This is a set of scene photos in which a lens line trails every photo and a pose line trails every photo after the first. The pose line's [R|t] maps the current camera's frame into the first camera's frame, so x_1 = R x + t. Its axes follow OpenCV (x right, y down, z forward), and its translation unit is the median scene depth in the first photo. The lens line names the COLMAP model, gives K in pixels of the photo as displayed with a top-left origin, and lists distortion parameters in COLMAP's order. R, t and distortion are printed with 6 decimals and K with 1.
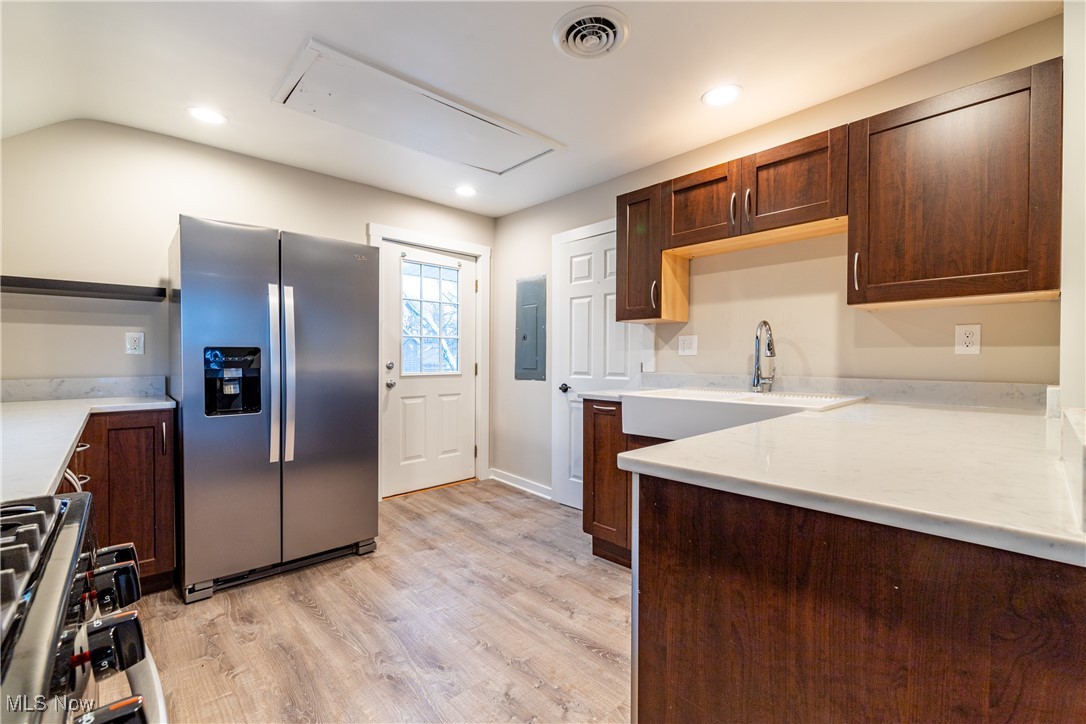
lens RADIAL K [[474.9, 0, 538.5], [0, 474.9, 366.2], [0, 0, 1]] dist [-0.000357, -0.001571]
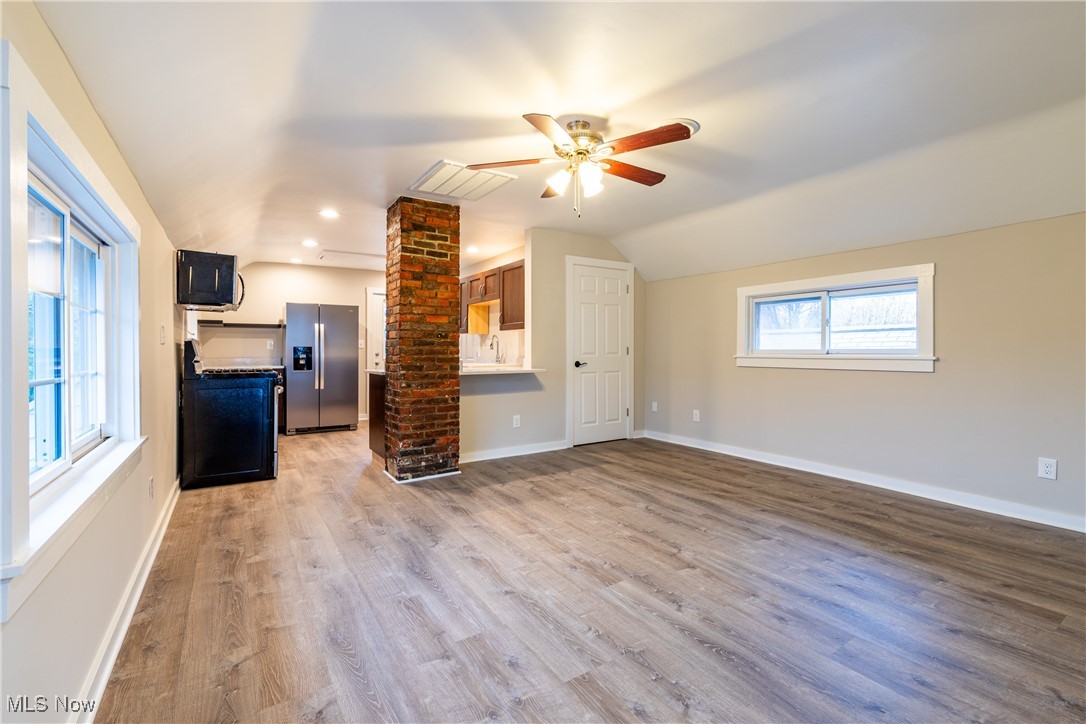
lens RADIAL K [[474.9, 0, 538.2], [0, 474.9, 348.8], [0, 0, 1]] dist [-0.000357, -0.001571]
pose [[0.986234, -0.002739, -0.165334, 1.030506], [-0.000776, 0.999775, -0.021191, 0.027084], [0.165355, 0.021027, 0.986010, -1.328195]]
